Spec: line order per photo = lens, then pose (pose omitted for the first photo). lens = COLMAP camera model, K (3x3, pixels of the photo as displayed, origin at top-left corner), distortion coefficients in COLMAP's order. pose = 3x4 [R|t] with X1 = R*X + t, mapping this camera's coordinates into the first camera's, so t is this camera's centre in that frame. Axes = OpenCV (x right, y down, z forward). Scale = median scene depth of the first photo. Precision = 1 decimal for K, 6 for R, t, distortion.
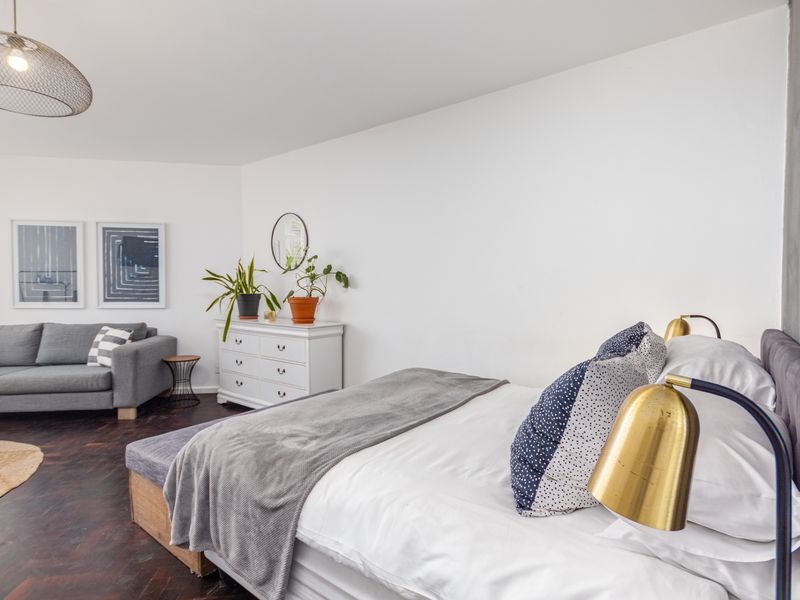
lens RADIAL K [[417.3, 0, 400.0], [0, 417.3, 300.0], [0, 0, 1]] dist [-0.002010, -0.000450]
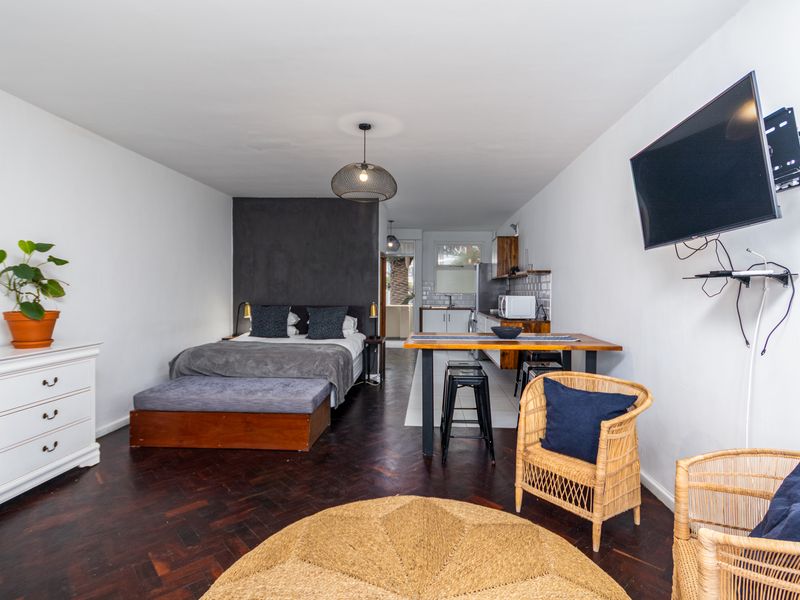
lens RADIAL K [[427.5, 0, 404.8], [0, 427.5, 299.9], [0, 0, 1]] dist [0.004382, 0.000596]
pose [[-0.550882, -0.026888, 0.834150, -1.029723], [0.018716, 0.998832, 0.044557, -0.040619], [-0.834373, 0.040158, -0.549735, 0.742258]]
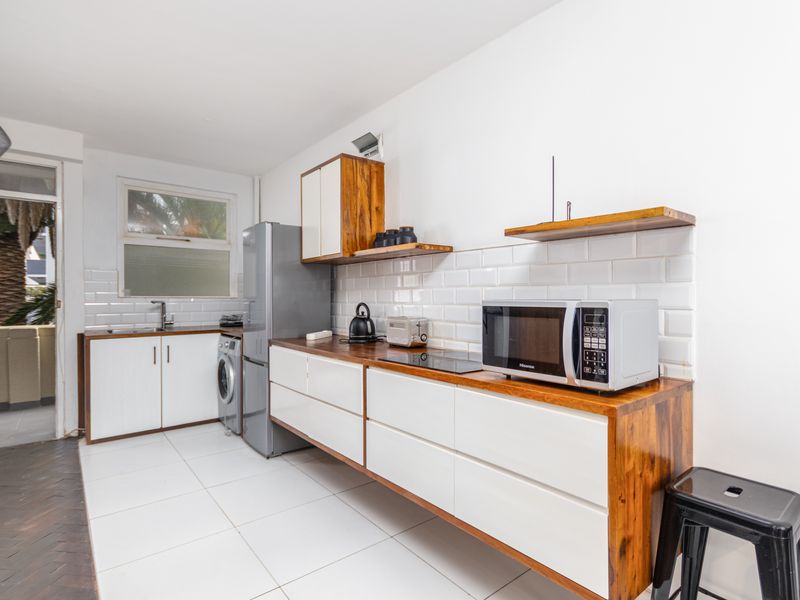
lens RADIAL K [[427.5, 0, 404.8], [0, 427.5, 299.9], [0, 0, 1]] dist [0.004382, 0.000596]
pose [[-0.970211, -0.008130, 0.242127, -0.161511], [0.001687, 0.999186, 0.040312, -0.007263], [-0.242258, 0.039520, -0.969407, 0.193817]]
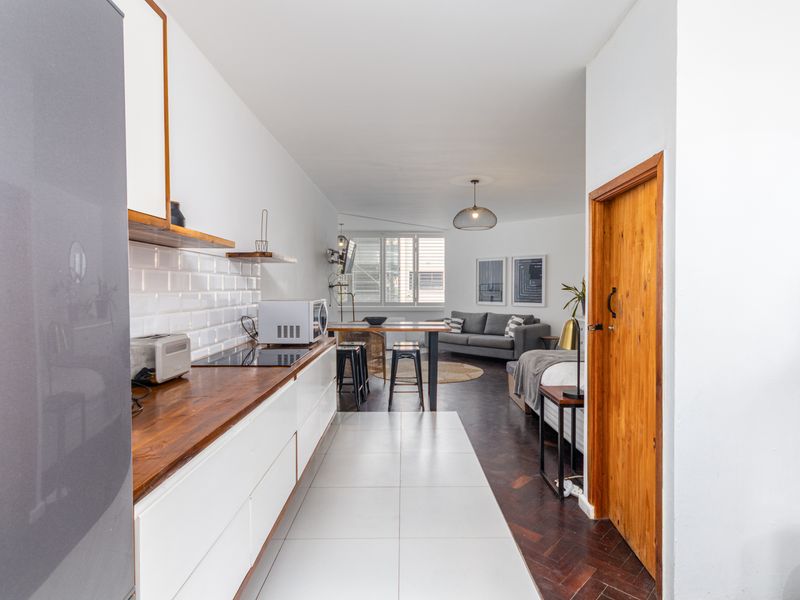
lens RADIAL K [[436.8, 0, 415.8], [0, 436.8, 291.9], [0, 0, 1]] dist [0.008384, 0.000710]
pose [[0.621915, 0.000072, -0.783085, 0.478272], [-0.022596, 0.999585, -0.017854, 0.003198], [0.782759, 0.028798, 0.621658, -0.475560]]
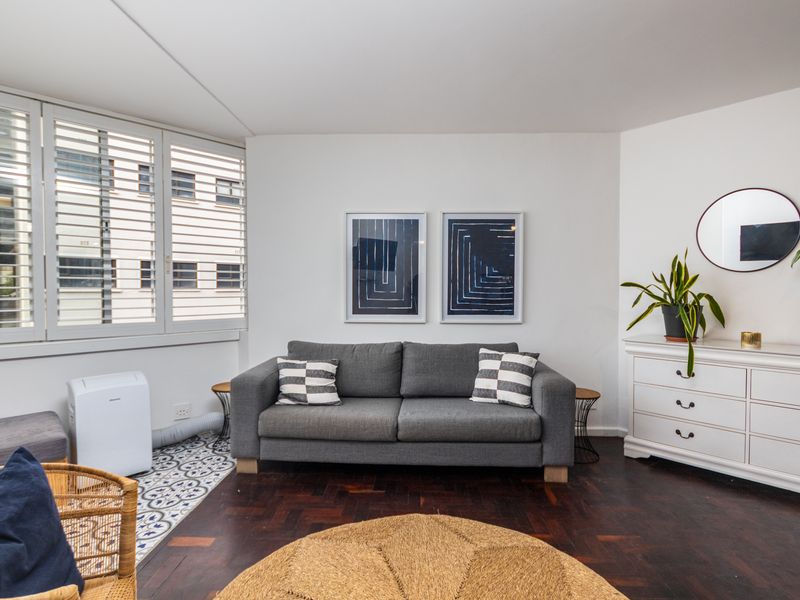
lens RADIAL K [[427.5, 0, 404.8], [0, 427.5, 299.9], [0, 0, 1]] dist [0.004382, 0.000596]
pose [[0.986340, 0.000671, -0.164720, -0.677620], [-0.001917, 0.999971, -0.007407, -0.017228], [0.164711, 0.007621, 0.986312, 0.197725]]
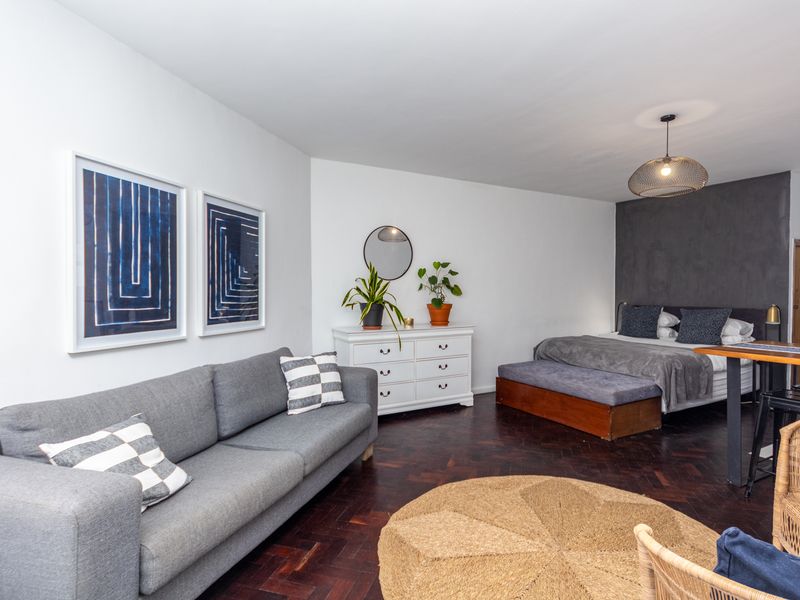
lens RADIAL K [[430.8, 0, 411.7], [0, 430.8, 298.2], [0, 0, 1]] dist [0.004297, 0.001434]
pose [[0.407087, -0.020666, 0.913155, -1.199538], [0.033707, 0.999403, 0.007592, -0.030033], [-0.912767, 0.027689, 0.407541, 0.481516]]
